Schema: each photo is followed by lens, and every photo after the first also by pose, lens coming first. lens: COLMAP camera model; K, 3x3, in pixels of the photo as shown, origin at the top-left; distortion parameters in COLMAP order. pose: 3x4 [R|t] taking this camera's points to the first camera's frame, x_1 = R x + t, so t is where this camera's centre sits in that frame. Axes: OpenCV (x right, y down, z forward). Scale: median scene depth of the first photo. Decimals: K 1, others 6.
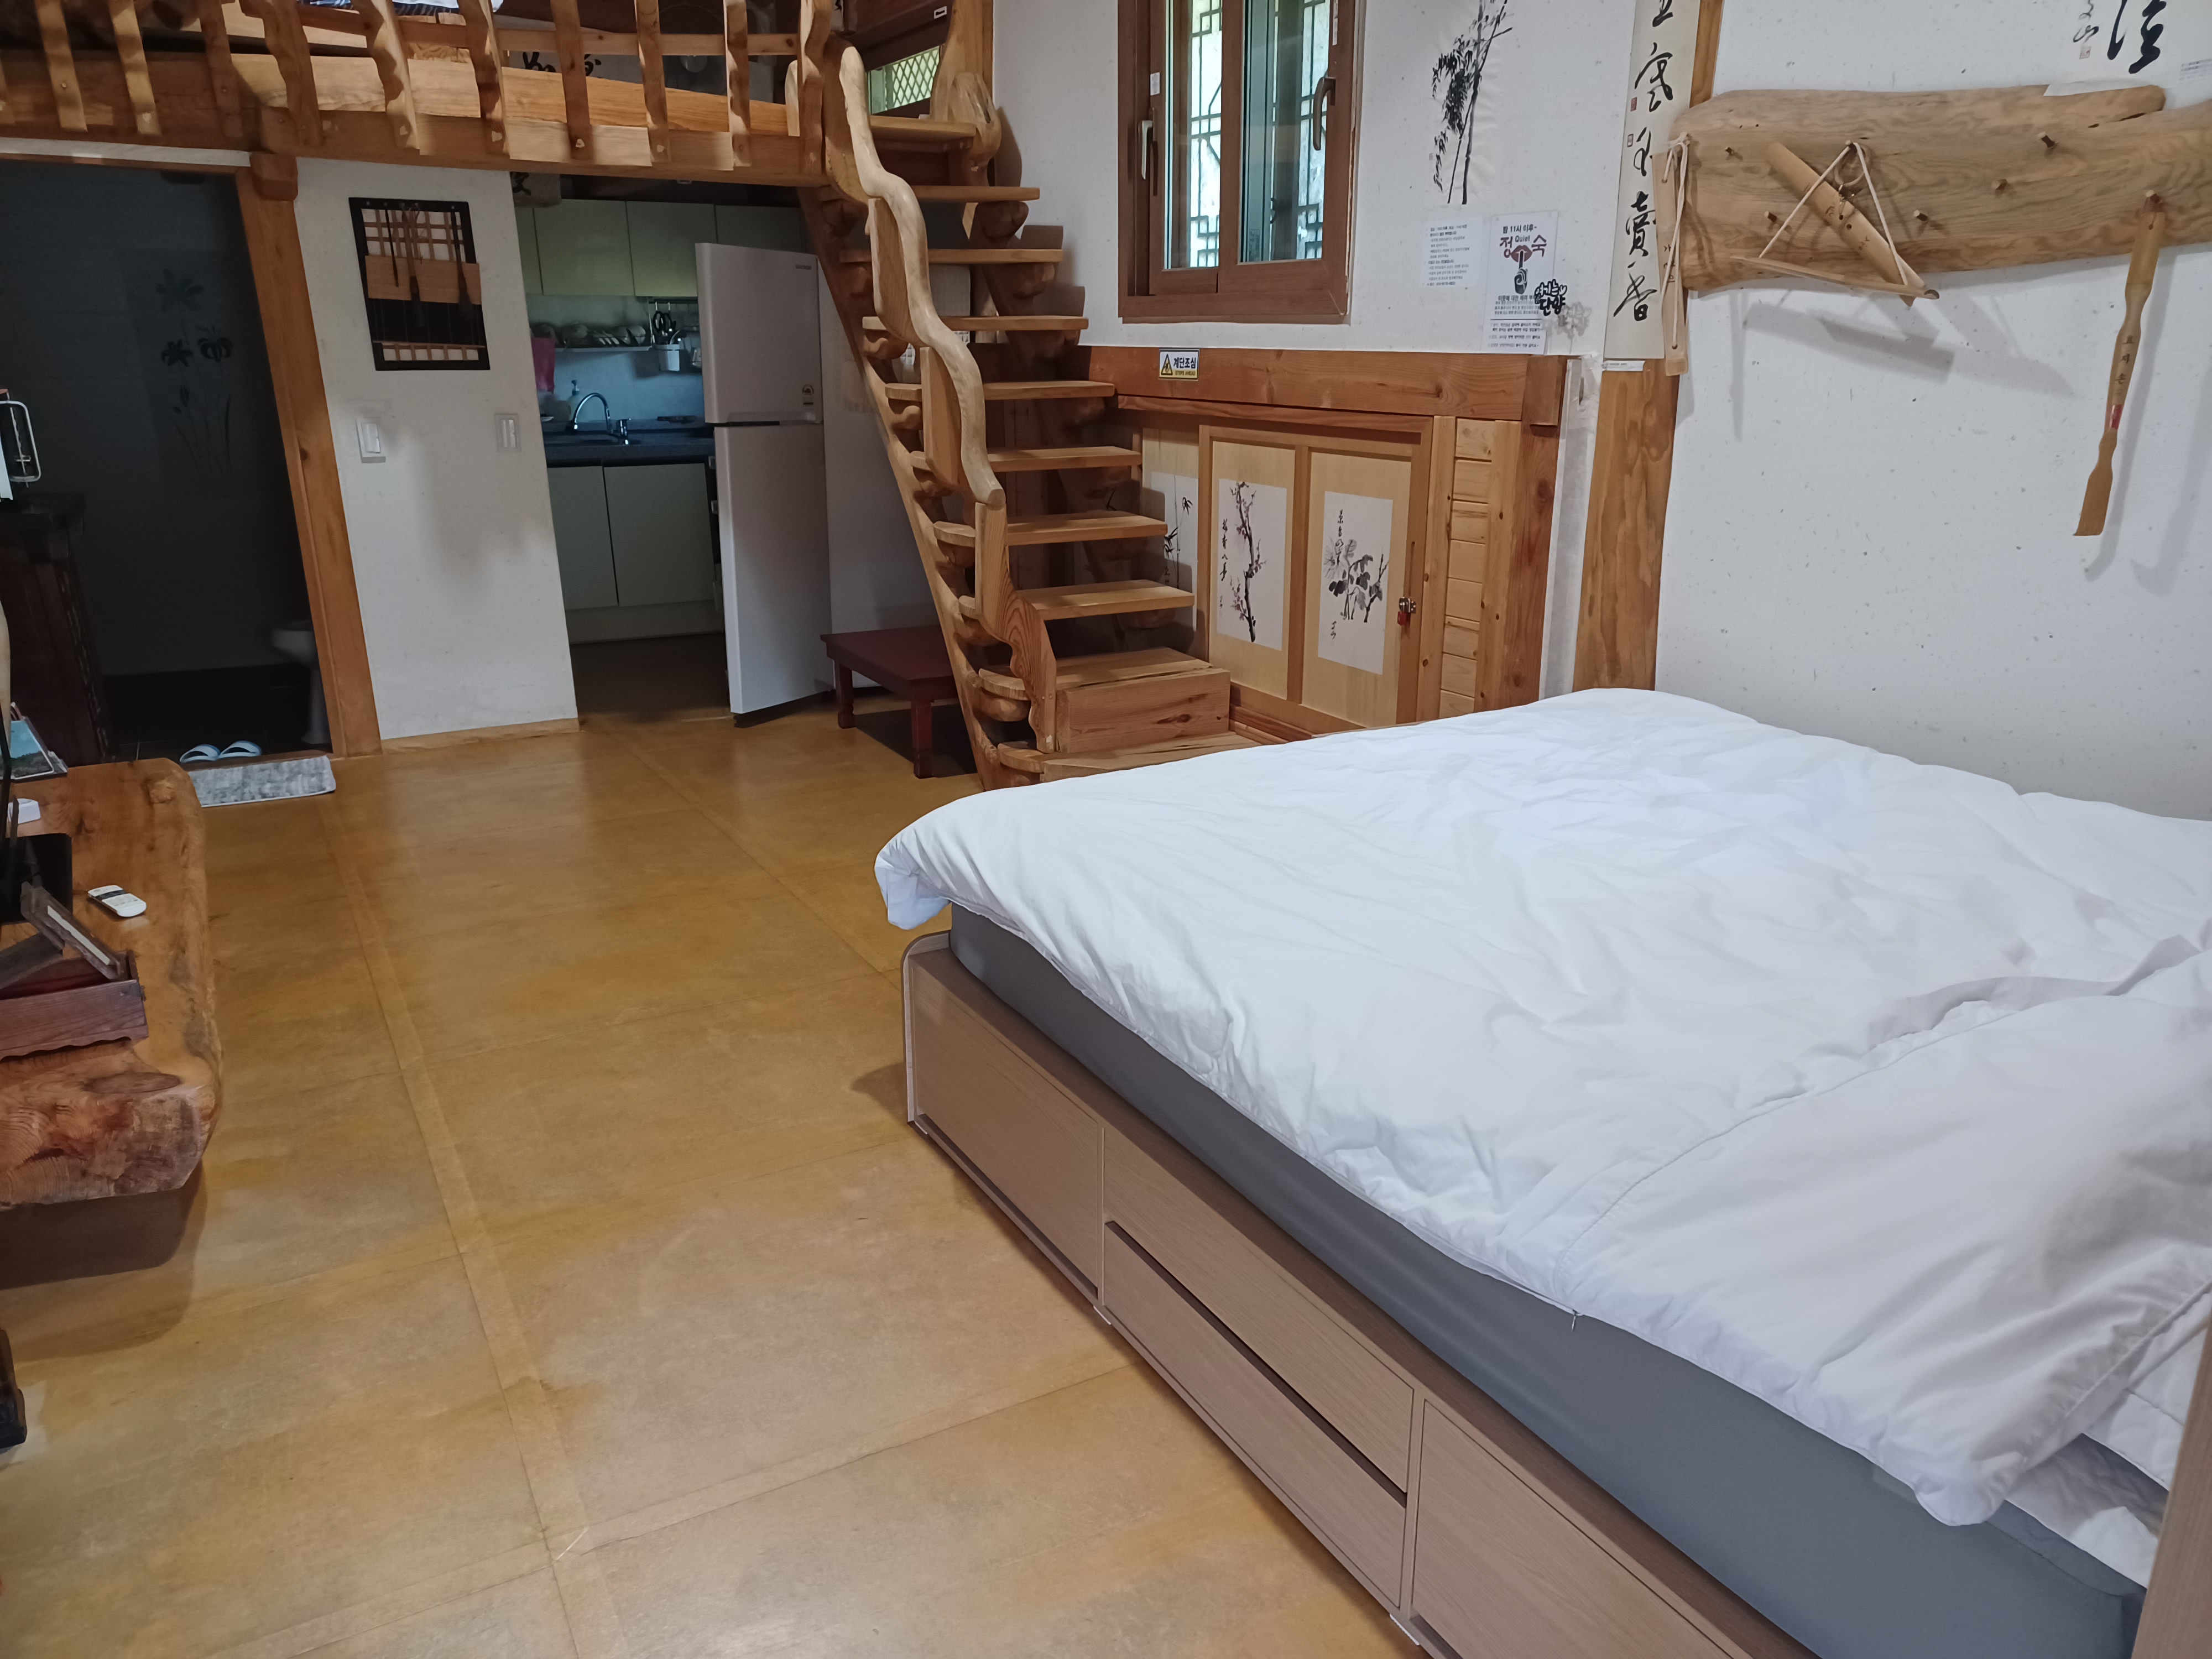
lens RADIAL K [[1719.8, 0, 1106.0], [0, 1719.8, 829.5], [0, 0, 1]] dist [0.001596, 0.018104]
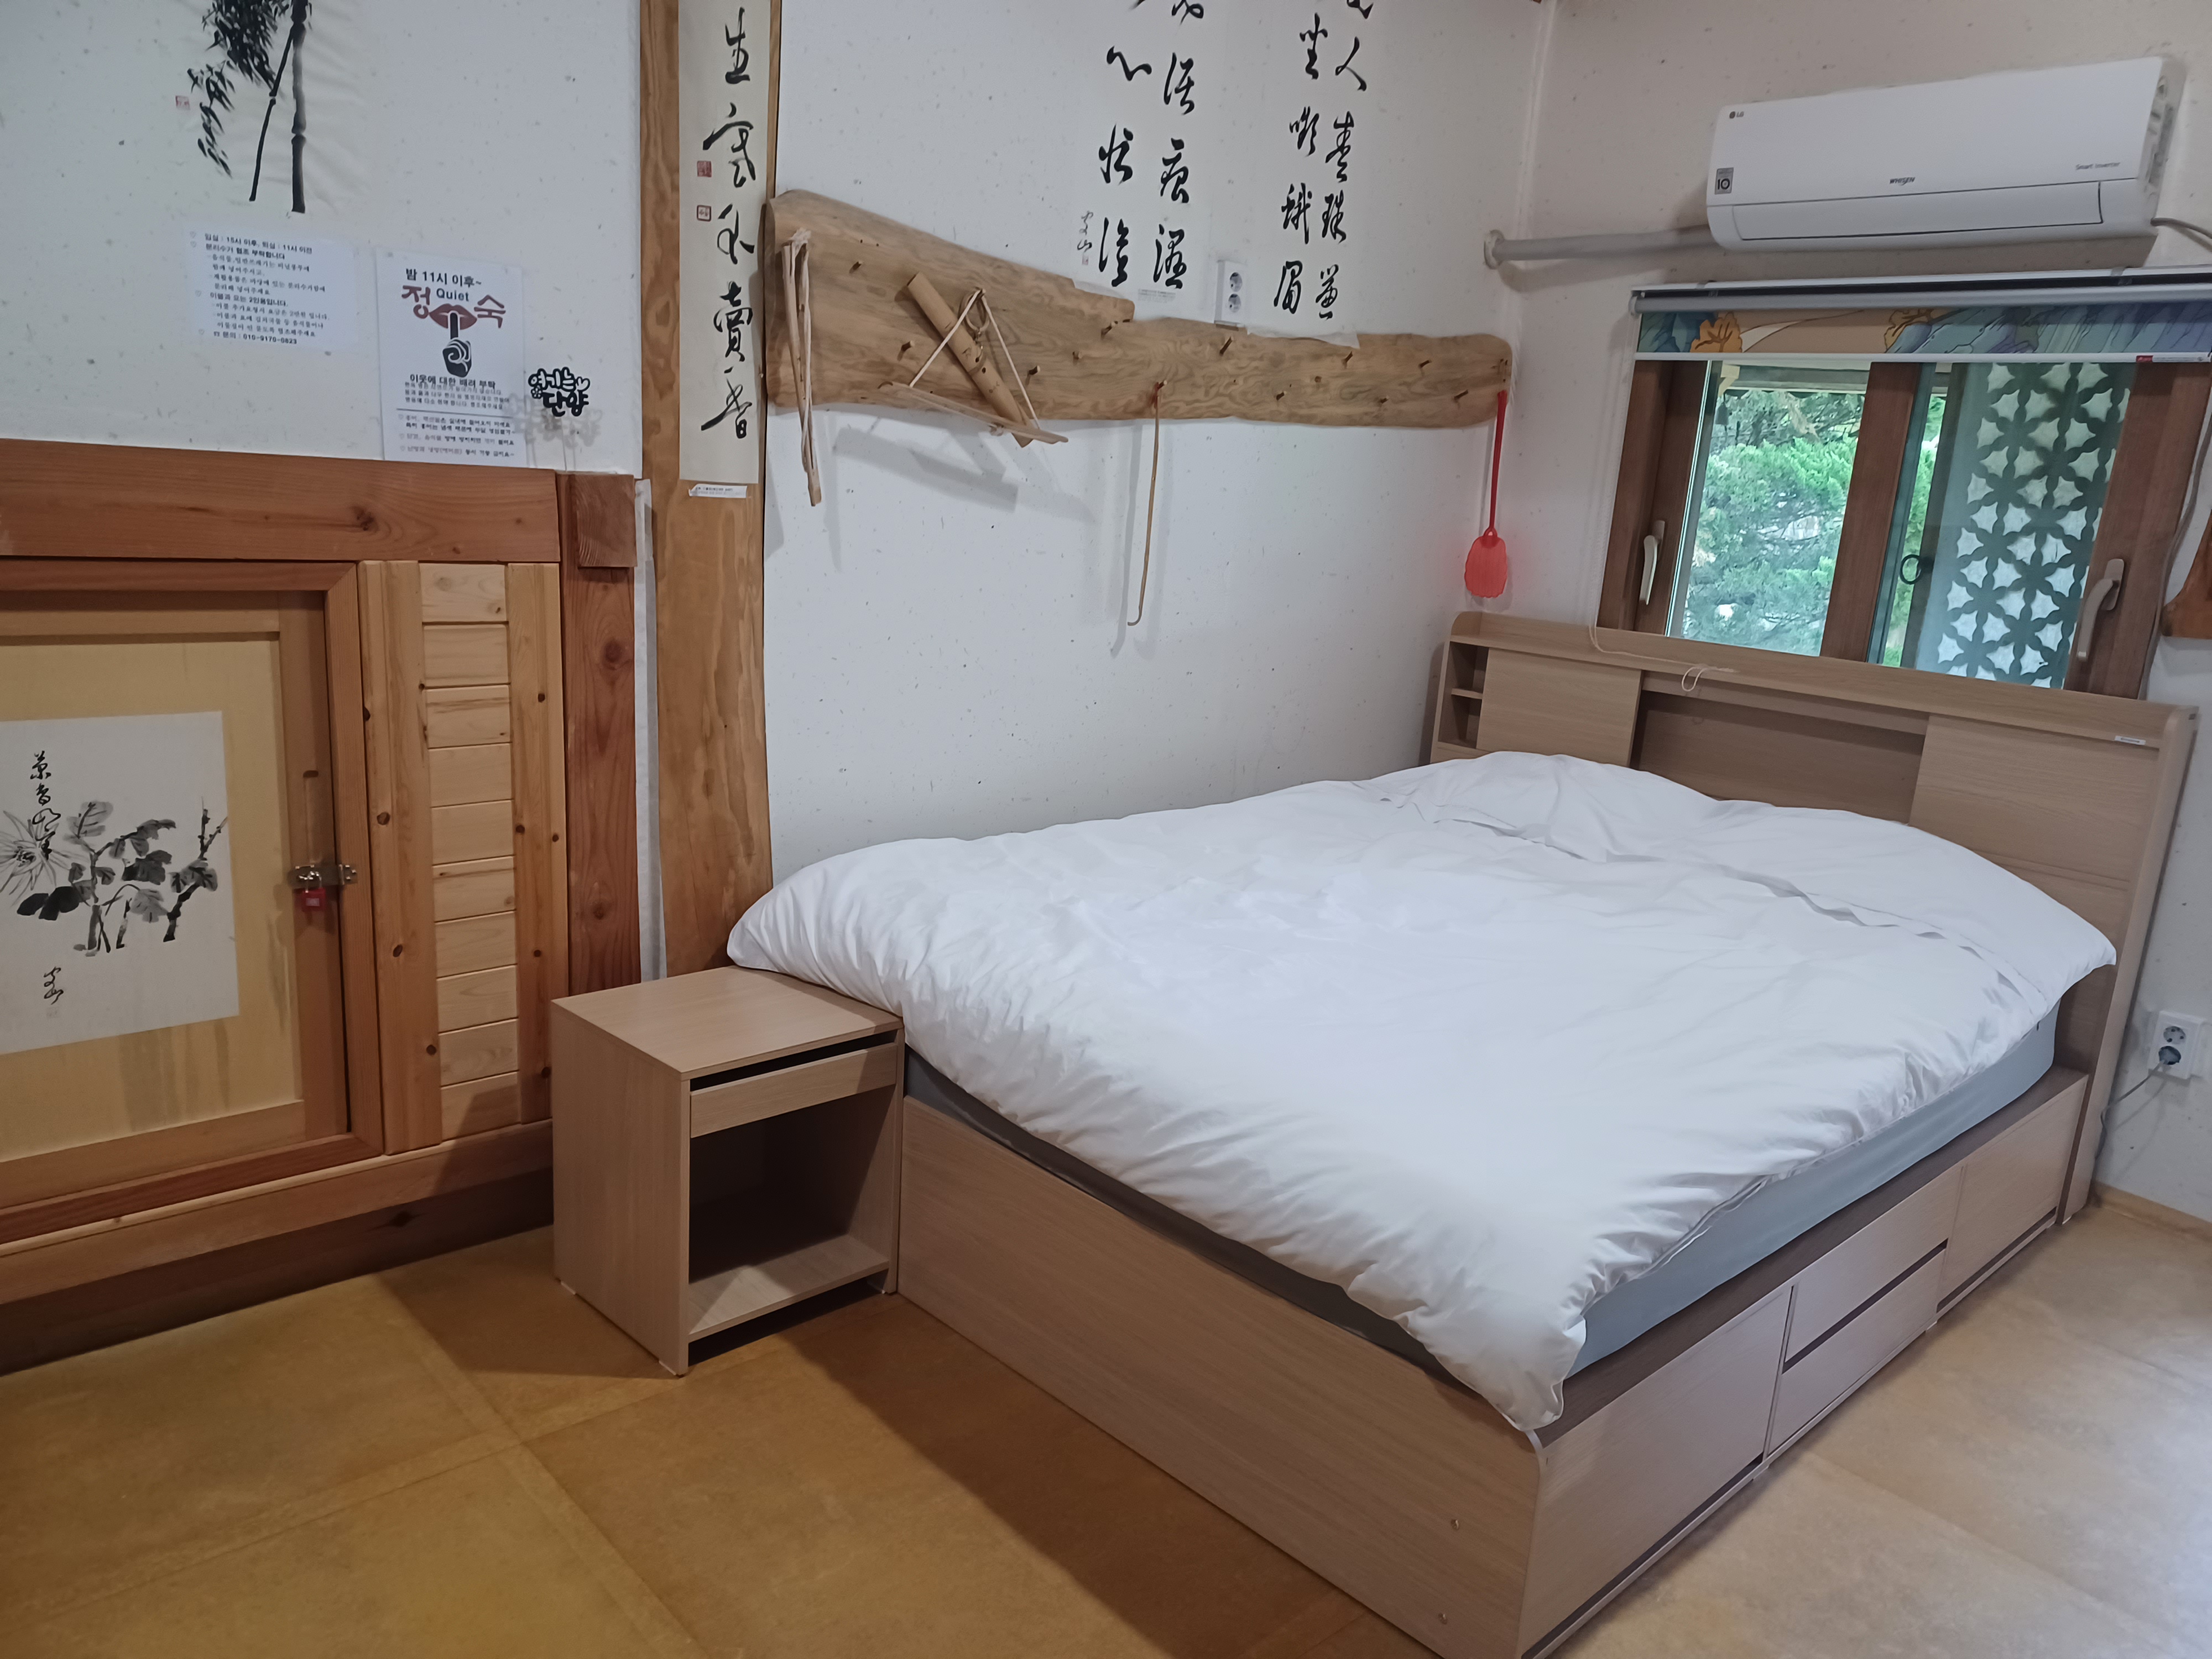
lens RADIAL K [[1592.9, 0, 1091.2], [0, 1592.9, 830.4], [0, 0, 1]] dist [0.016317, -0.004194]
pose [[-0.259355, -0.227517, 0.938600, -0.500907], [0.207768, 0.935956, 0.284287, -0.301615], [-0.943169, 0.268742, -0.195474, 1.040506]]
